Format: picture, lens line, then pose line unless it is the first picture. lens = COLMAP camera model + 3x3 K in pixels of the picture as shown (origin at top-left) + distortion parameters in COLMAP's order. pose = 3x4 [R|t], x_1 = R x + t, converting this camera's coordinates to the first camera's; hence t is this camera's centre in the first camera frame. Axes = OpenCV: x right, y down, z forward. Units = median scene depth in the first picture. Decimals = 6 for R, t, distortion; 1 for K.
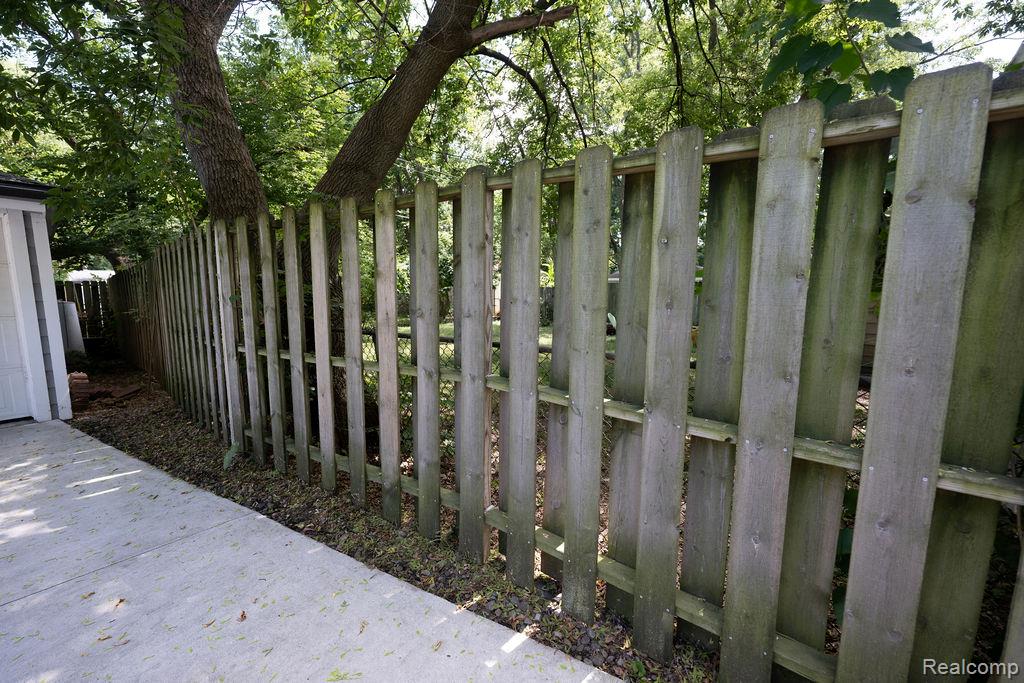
lens RADIAL K [[414.8, 0, 512.0], [0, 414.8, 341.5], [0, 0, 1]] dist [-0.001111, 0.000105]
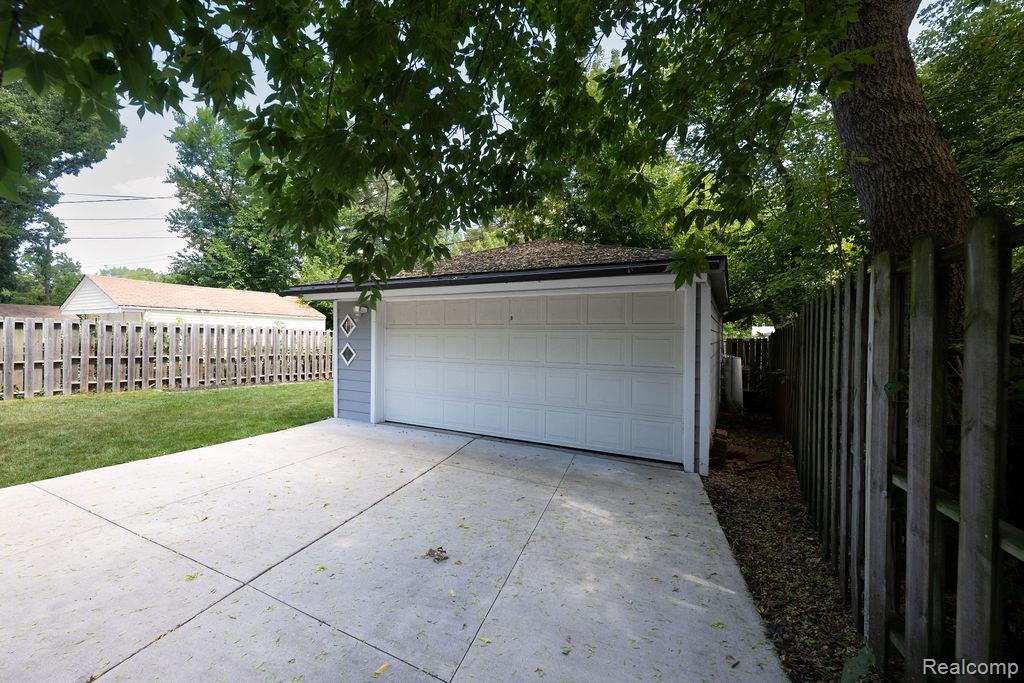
lens RADIAL K [[414.8, 0, 512.0], [0, 414.8, 341.5], [0, 0, 1]] dist [-0.001111, 0.000105]
pose [[0.222505, 0.005484, -0.974916, -0.214900], [-0.126295, 0.991720, -0.023246, -0.078182], [0.966717, 0.128299, 0.221356, 0.331069]]
